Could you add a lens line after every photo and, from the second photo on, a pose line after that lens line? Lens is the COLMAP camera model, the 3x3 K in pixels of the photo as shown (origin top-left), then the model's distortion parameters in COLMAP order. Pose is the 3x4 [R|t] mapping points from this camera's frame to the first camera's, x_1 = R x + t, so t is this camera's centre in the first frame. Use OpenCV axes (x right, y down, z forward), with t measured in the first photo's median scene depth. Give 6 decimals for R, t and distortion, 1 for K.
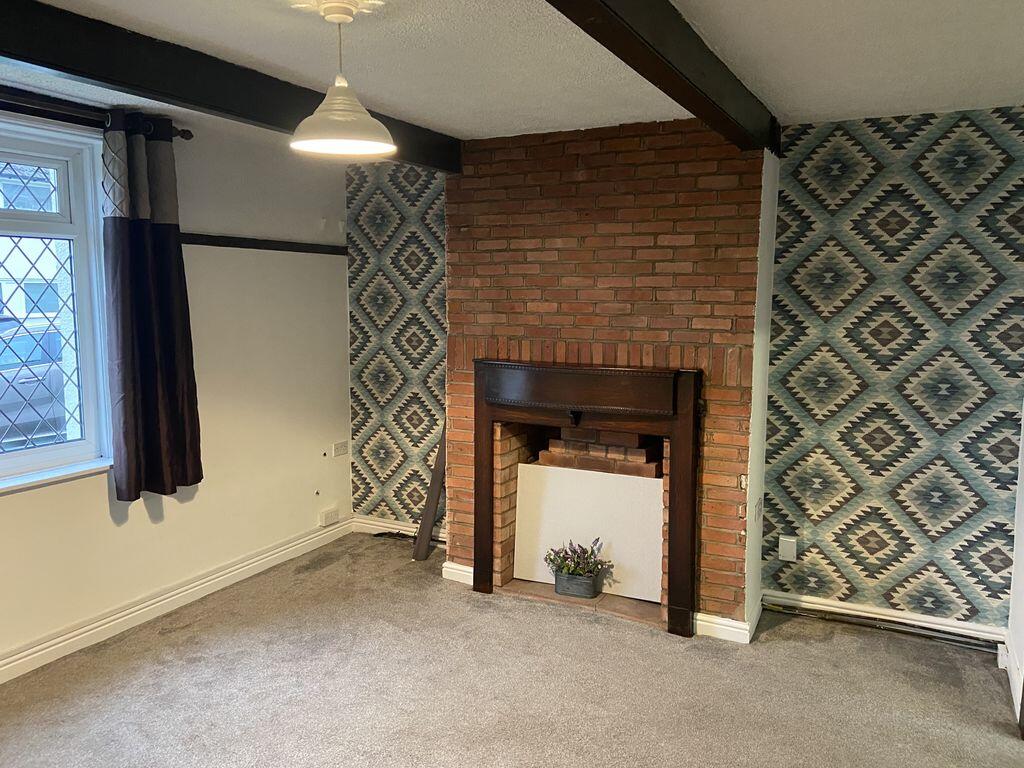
lens RADIAL K [[770.6, 0, 517.2], [0, 770.6, 382.7], [0, 0, 1]] dist [0.138201, -0.173544]
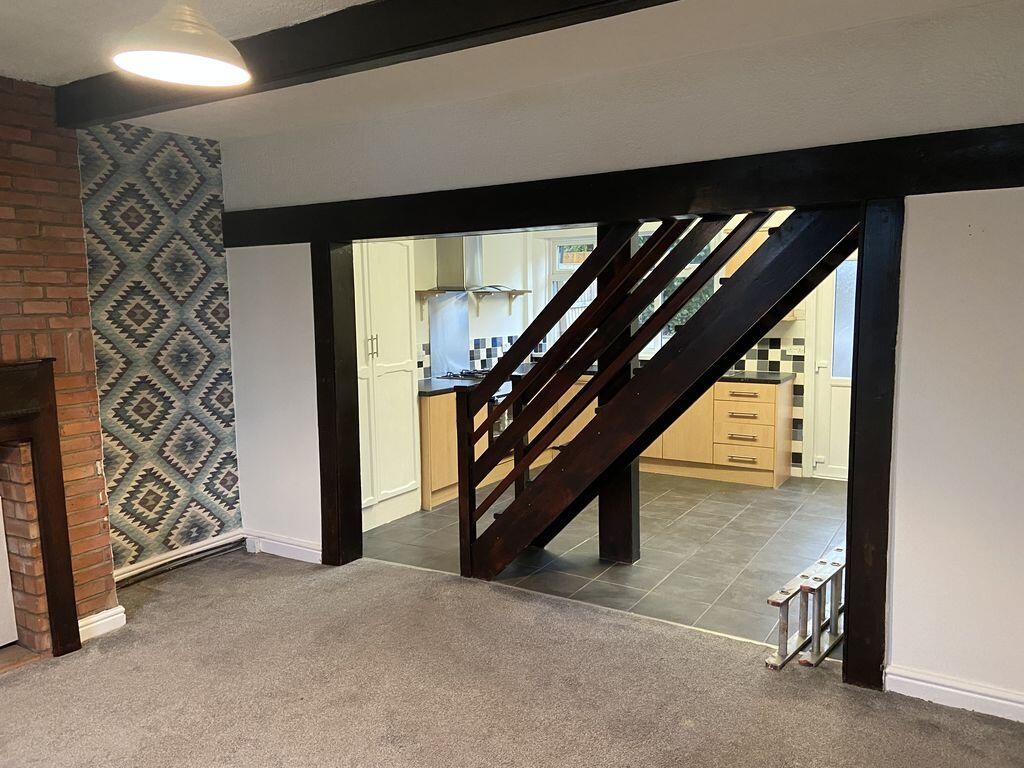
lens RADIAL K [[770.6, 0, 517.2], [0, 770.6, 382.7], [0, 0, 1]] dist [0.138201, -0.173544]
pose [[0.073167, -0.115173, 0.990647, -0.638609], [0.132485, 0.985629, 0.104804, -0.012680], [-0.988481, 0.123578, 0.087374, 0.379070]]
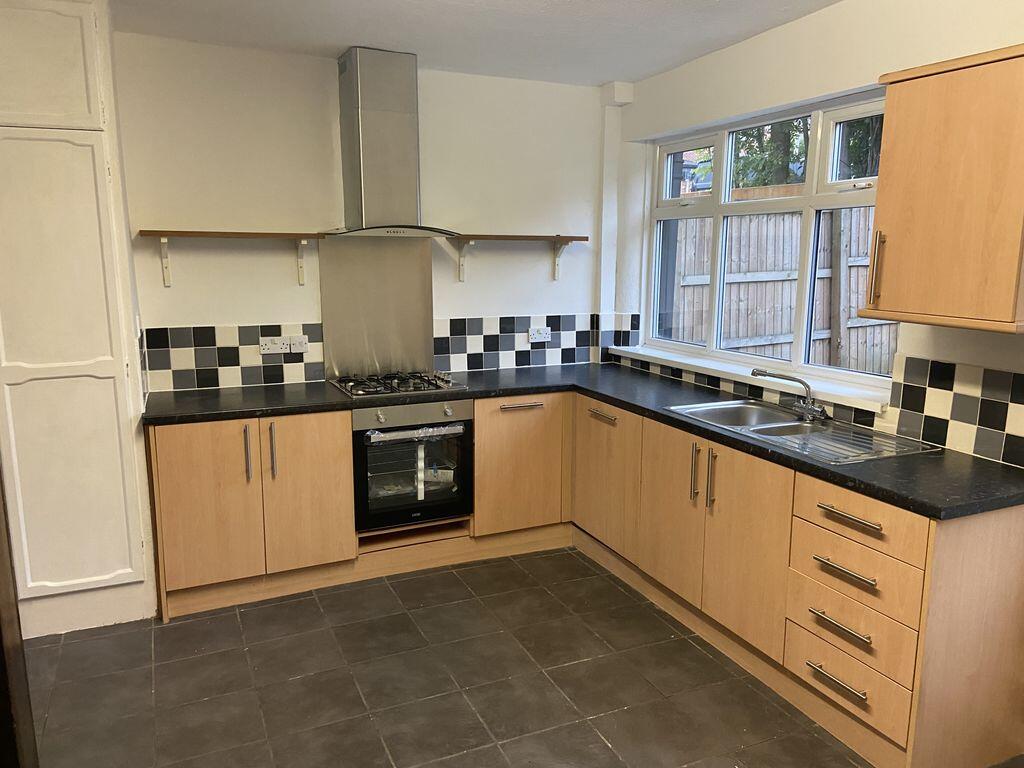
lens RADIAL K [[770.6, 0, 517.2], [0, 770.6, 382.7], [0, 0, 1]] dist [0.138201, -0.173544]
pose [[0.623133, -0.137777, 0.769885, 0.427992], [0.092766, 0.990433, 0.102163, 0.052875], [-0.776595, 0.007758, 0.629952, -0.149831]]
